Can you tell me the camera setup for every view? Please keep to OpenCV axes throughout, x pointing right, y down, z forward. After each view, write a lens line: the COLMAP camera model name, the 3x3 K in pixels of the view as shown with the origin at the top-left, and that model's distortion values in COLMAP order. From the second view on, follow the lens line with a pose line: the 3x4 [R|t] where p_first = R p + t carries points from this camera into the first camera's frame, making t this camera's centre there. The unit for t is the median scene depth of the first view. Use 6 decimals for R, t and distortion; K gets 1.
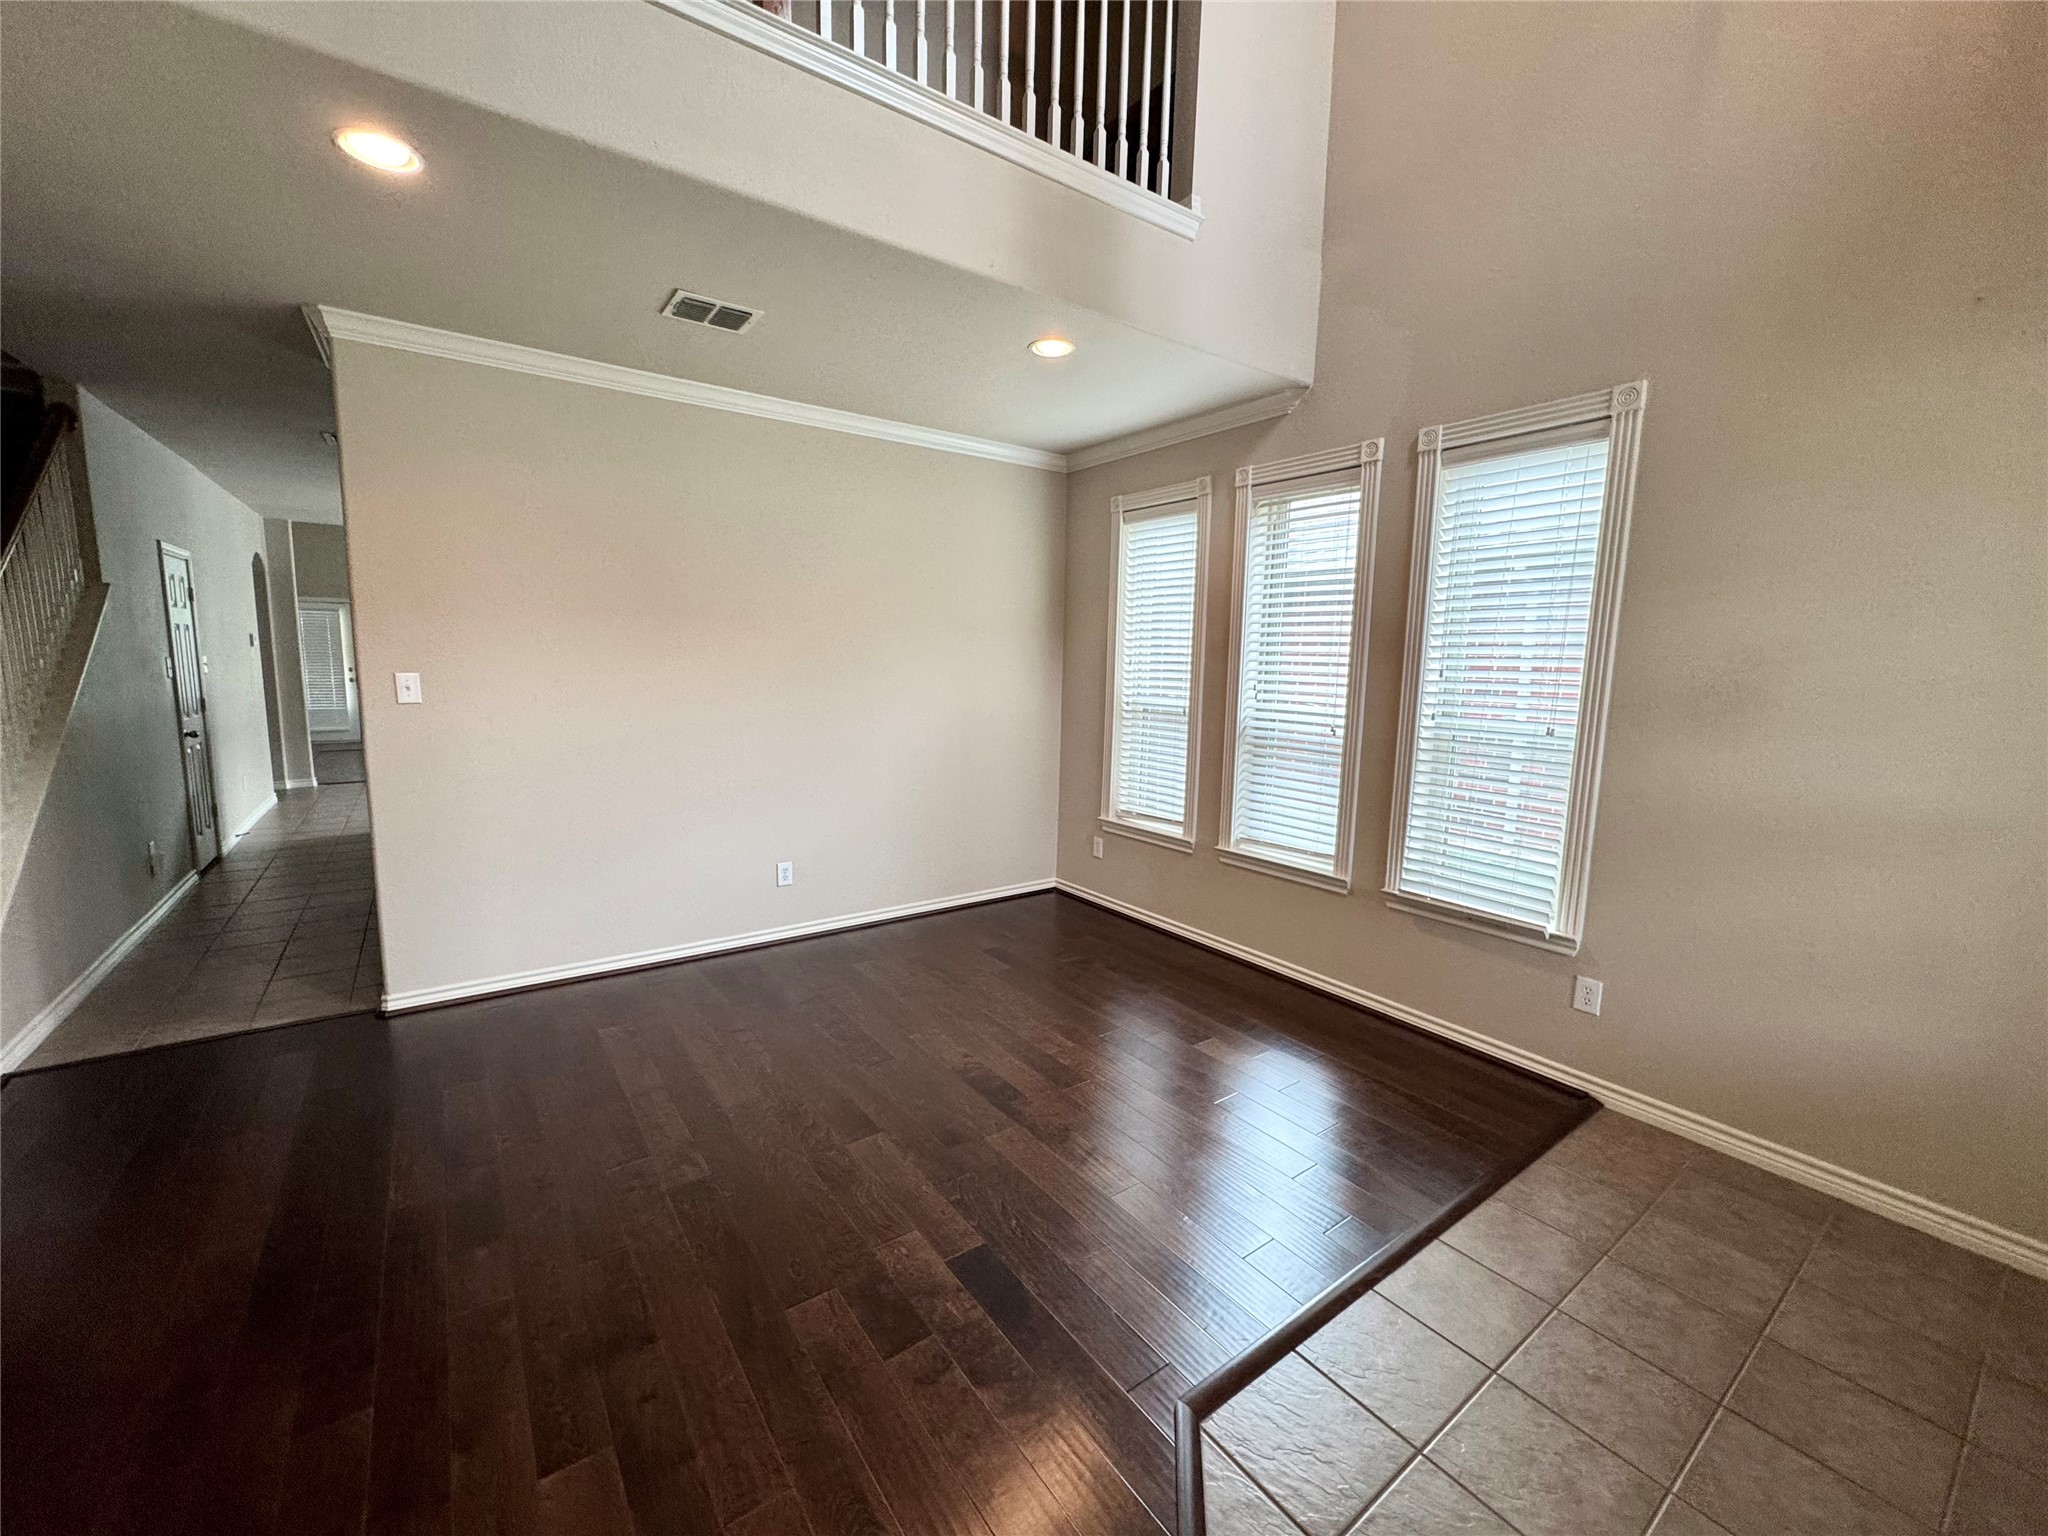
lens RADIAL K [[818.7, 0, 1019.9], [0, 818.7, 769.4], [0, 0, 1]] dist [-0.010603, -0.000069]
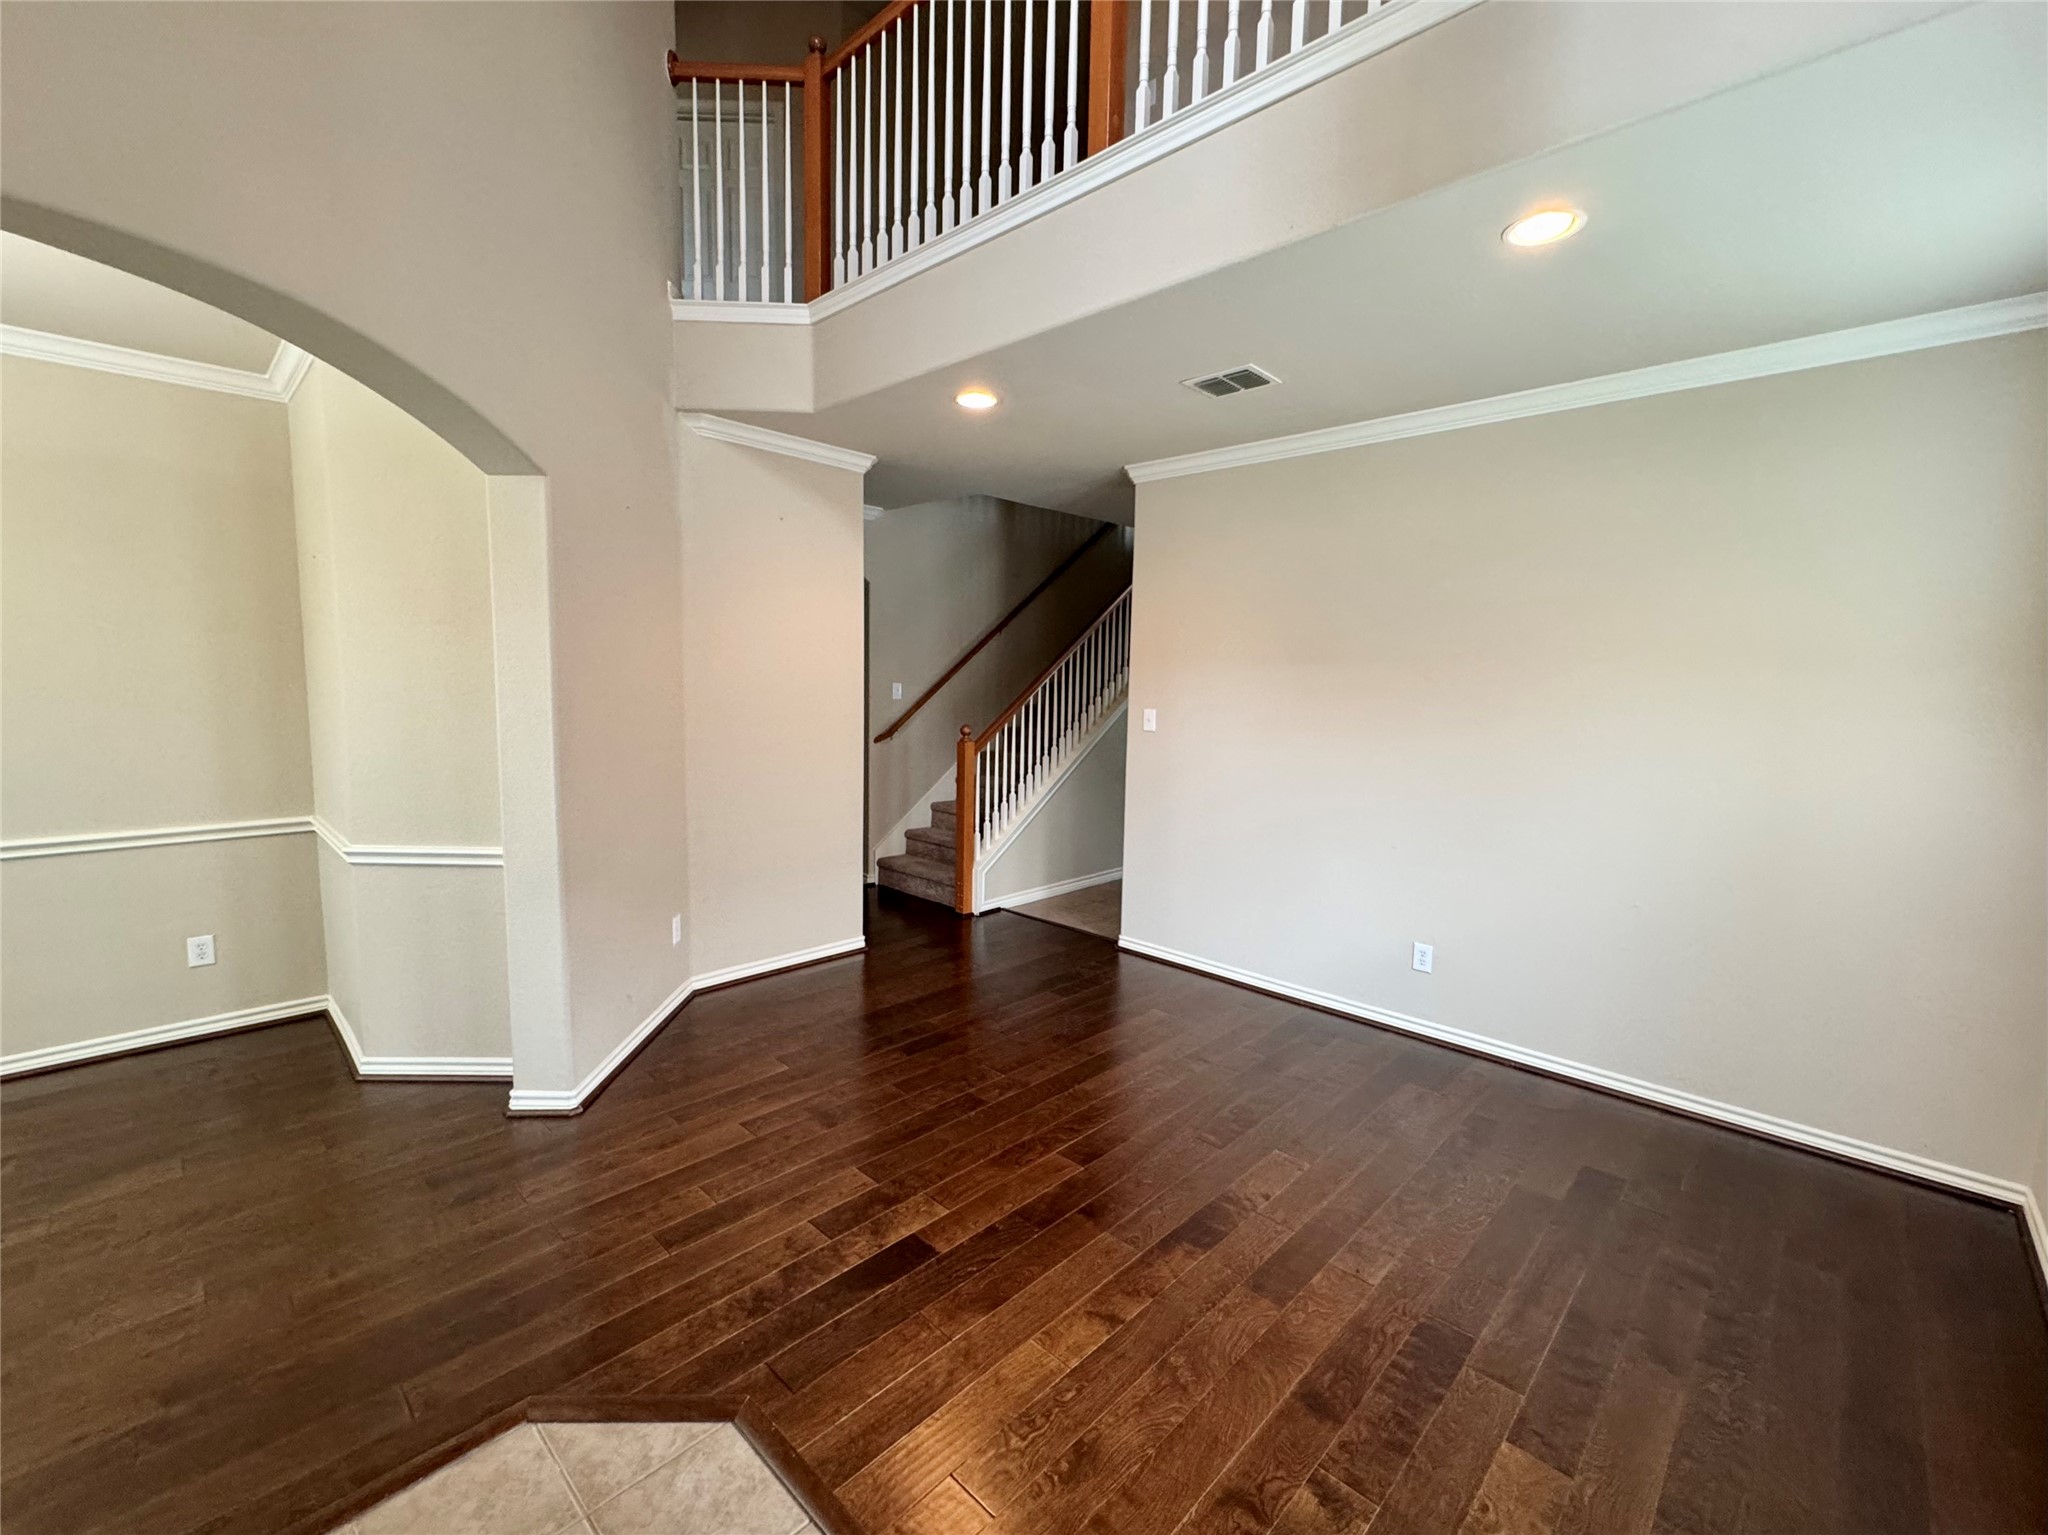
lens RADIAL K [[865.0, 0, 1019.2], [0, 865.0, 763.6], [0, 0, 1]] dist [0.001472, 0.000133]
pose [[0.176126, 0.082440, -0.980909, 0.685587], [-0.147515, 0.987445, 0.056503, -0.081108], [0.973252, 0.134748, 0.186076, 0.544554]]
